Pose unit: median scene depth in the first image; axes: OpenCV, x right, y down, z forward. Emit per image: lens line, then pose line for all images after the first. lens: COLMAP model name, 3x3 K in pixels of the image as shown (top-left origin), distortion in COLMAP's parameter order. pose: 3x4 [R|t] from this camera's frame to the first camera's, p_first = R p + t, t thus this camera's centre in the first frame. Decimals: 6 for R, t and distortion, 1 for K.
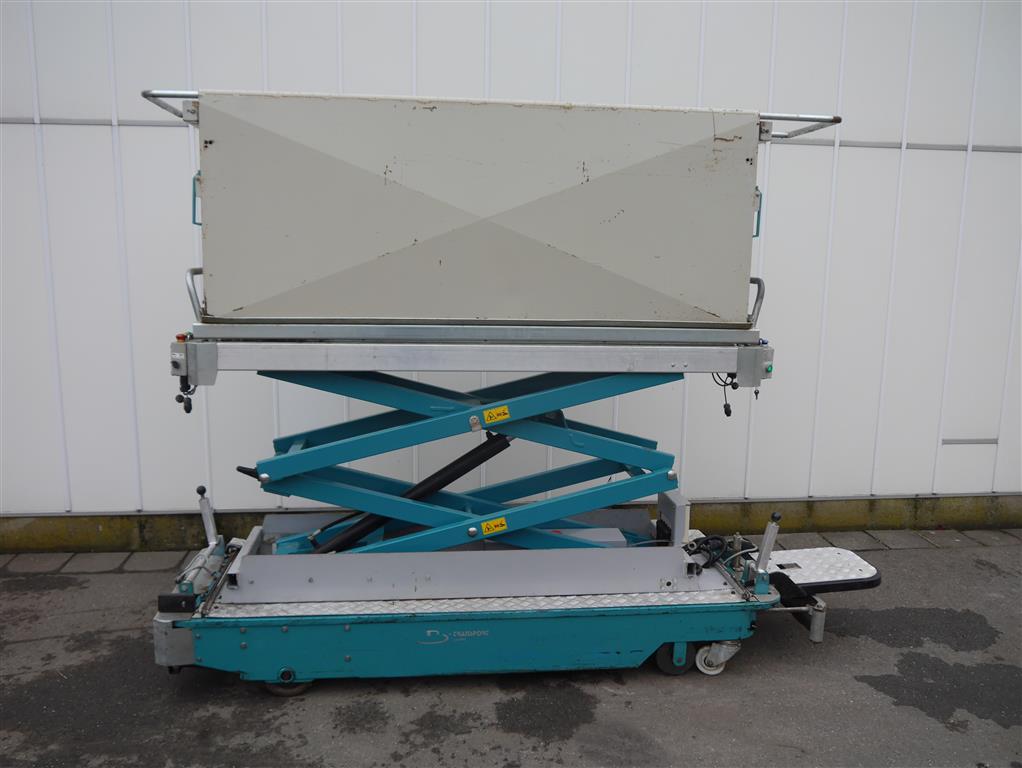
lens RADIAL K [[842.2, 0, 511.0], [0, 842.2, 384.0], [0, 0, 1]] dist [-0.036261, 0.016670]
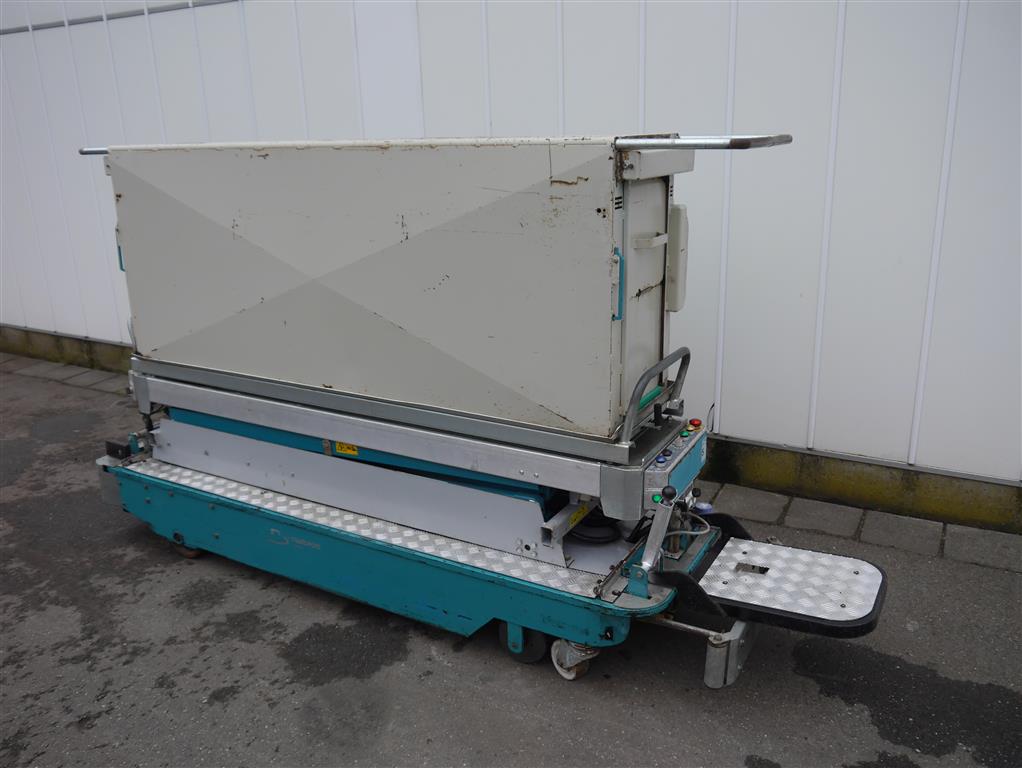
lens RADIAL K [[842.2, 0, 511.0], [0, 842.2, 384.0], [0, 0, 1]] dist [-0.036261, 0.016670]
pose [[0.807379, 0.140485, -0.573065, 0.626062], [-0.057782, 0.985398, 0.160160, -0.030357], [0.587198, -0.096197, 0.803707, 0.416588]]
